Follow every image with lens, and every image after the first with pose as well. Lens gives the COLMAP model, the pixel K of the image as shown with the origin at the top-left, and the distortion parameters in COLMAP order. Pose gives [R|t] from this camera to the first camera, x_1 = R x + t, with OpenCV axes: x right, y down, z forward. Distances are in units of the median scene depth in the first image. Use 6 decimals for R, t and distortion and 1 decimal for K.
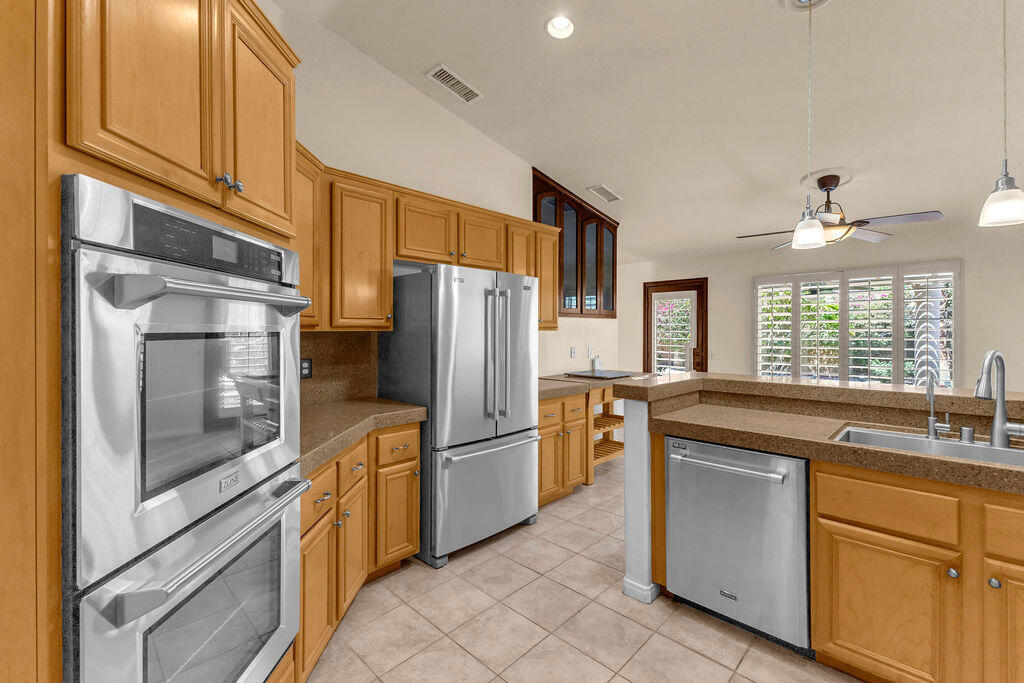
lens RADIAL K [[441.5, 0, 513.3], [0, 441.5, 331.2], [0, 0, 1]] dist [0.005724, -0.000530]
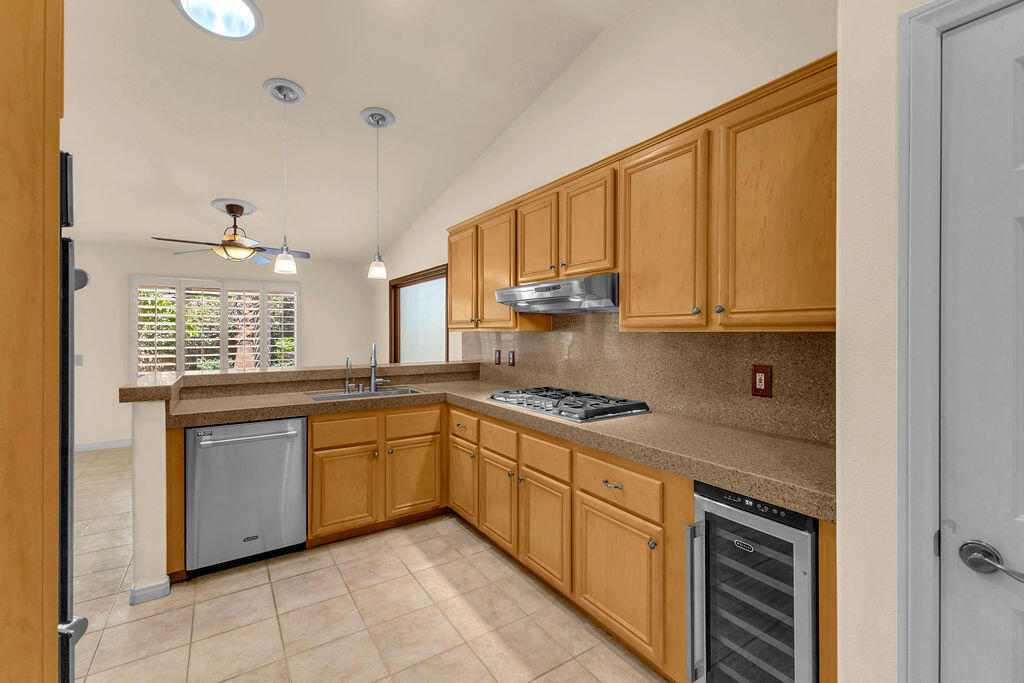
lens RADIAL K [[445.4, 0, 513.7], [0, 445.4, 326.5], [0, 0, 1]] dist [0.009889, 0.000227]
pose [[0.217472, 0.012796, 0.975983, -0.385208], [-0.000819, 0.999916, -0.012928, -0.000255], [-0.976066, 0.002012, 0.217464, -0.015837]]
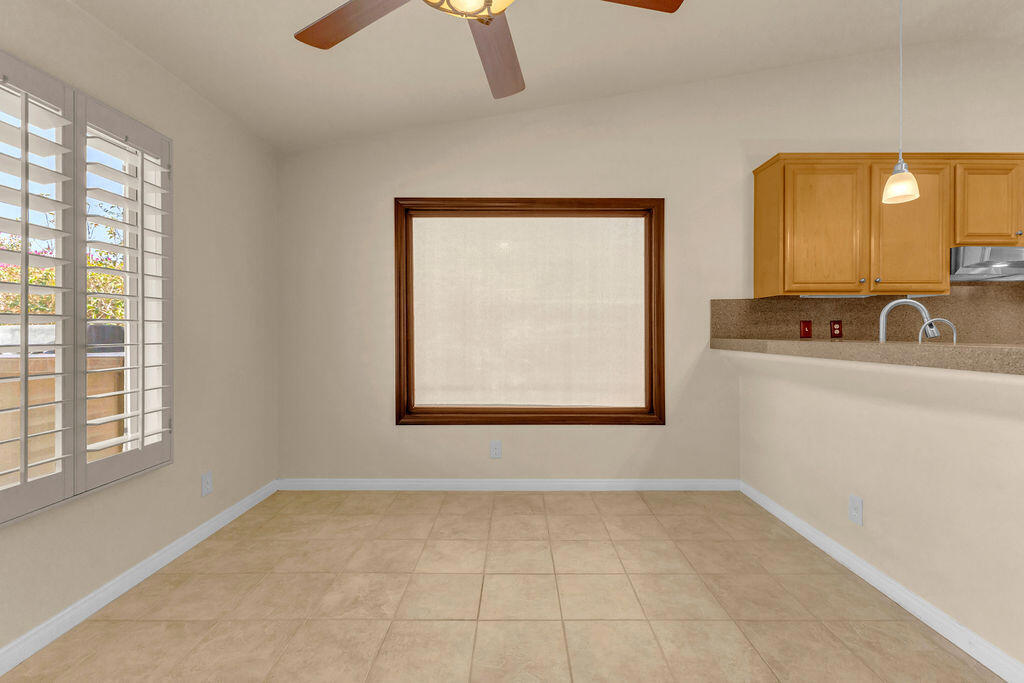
lens RADIAL K [[442.4, 0, 524.1], [0, 442.4, 337.4], [0, 0, 1]] dist [0.013418, -0.005289]
pose [[-0.701222, -0.006797, 0.712911, 0.520727], [0.003507, 0.999910, 0.012983, 0.071996], [-0.712934, 0.011604, -0.701135, 1.455687]]
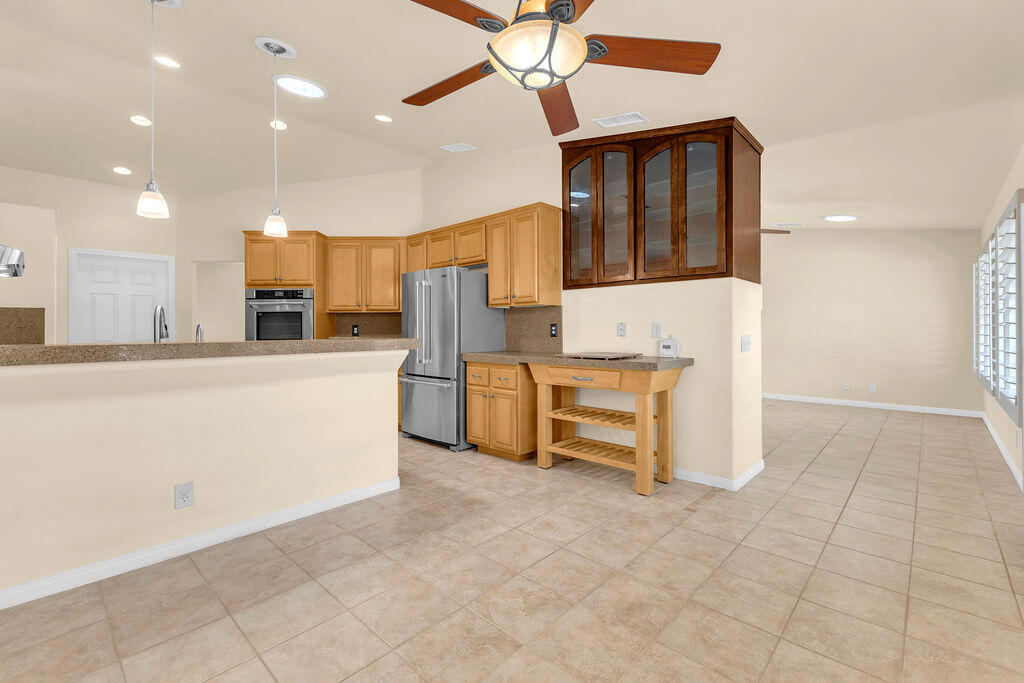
lens RADIAL K [[445.4, 0, 513.7], [0, 445.4, 326.5], [0, 0, 1]] dist [0.009889, 0.000227]
pose [[0.017885, -0.007101, -0.999815, 1.400363], [0.004956, 0.999963, -0.007013, 0.070518], [0.999828, -0.004829, 0.017919, 1.163847]]
